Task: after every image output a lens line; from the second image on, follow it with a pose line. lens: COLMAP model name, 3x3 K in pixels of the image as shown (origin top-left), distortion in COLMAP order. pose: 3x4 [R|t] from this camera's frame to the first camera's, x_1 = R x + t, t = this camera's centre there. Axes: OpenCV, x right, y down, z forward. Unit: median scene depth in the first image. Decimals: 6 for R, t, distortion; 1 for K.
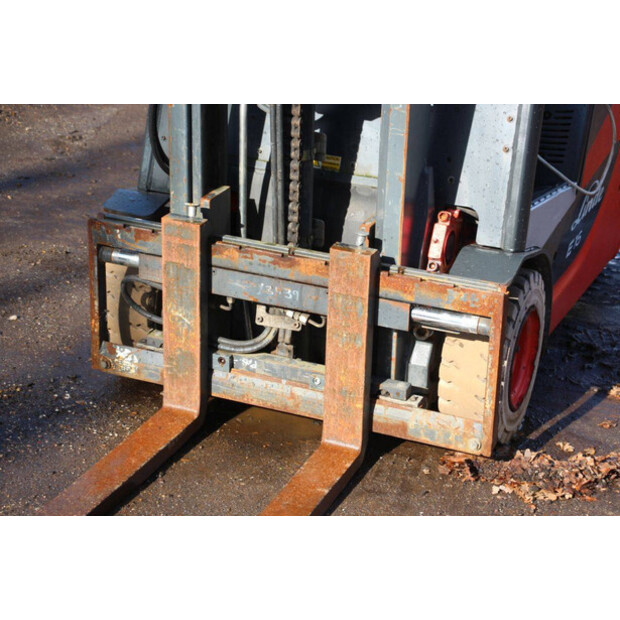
lens RADIAL K [[1453.1, 0, 310.0], [0, 1453.1, 310.0], [0, 0, 1]] dist [0.367382, 0.431584]
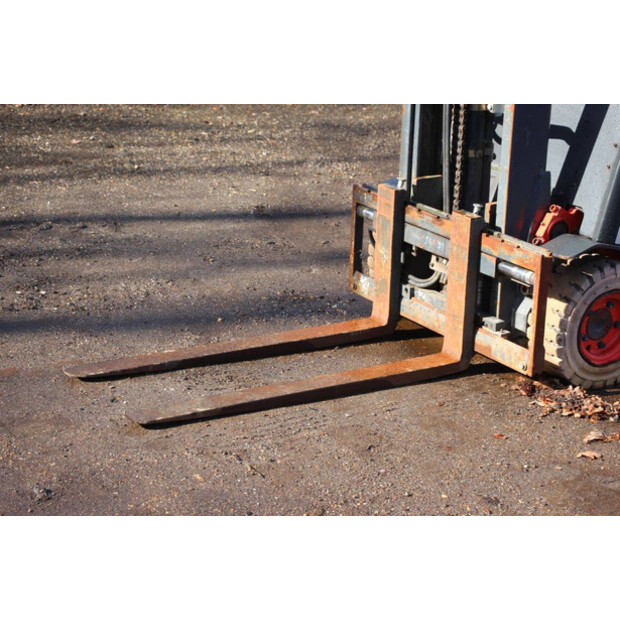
lens RADIAL K [[1453.1, 0, 310.0], [0, 1453.1, 310.0], [0, 0, 1]] dist [0.367382, 0.431584]
pose [[0.817707, 0.172472, -0.549189, 0.687645], [-0.231220, 0.972120, -0.038979, 0.137924], [0.527155, 0.158857, 0.834789, -0.273859]]
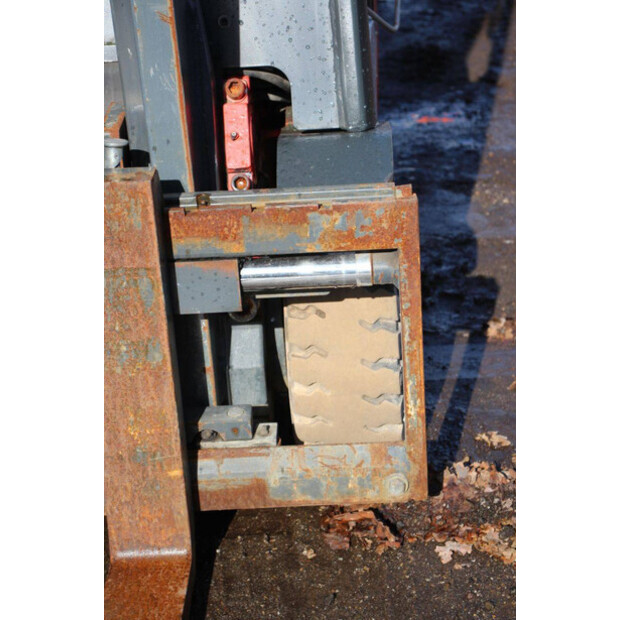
lens RADIAL K [[1453.1, 0, 310.0], [0, 1453.1, 310.0], [0, 0, 1]] dist [0.367382, 0.431584]
pose [[0.923542, -0.233786, 0.303998, -0.066195], [0.224992, 0.972245, 0.064171, -0.013391], [-0.310563, 0.009133, 0.950509, 0.481373]]
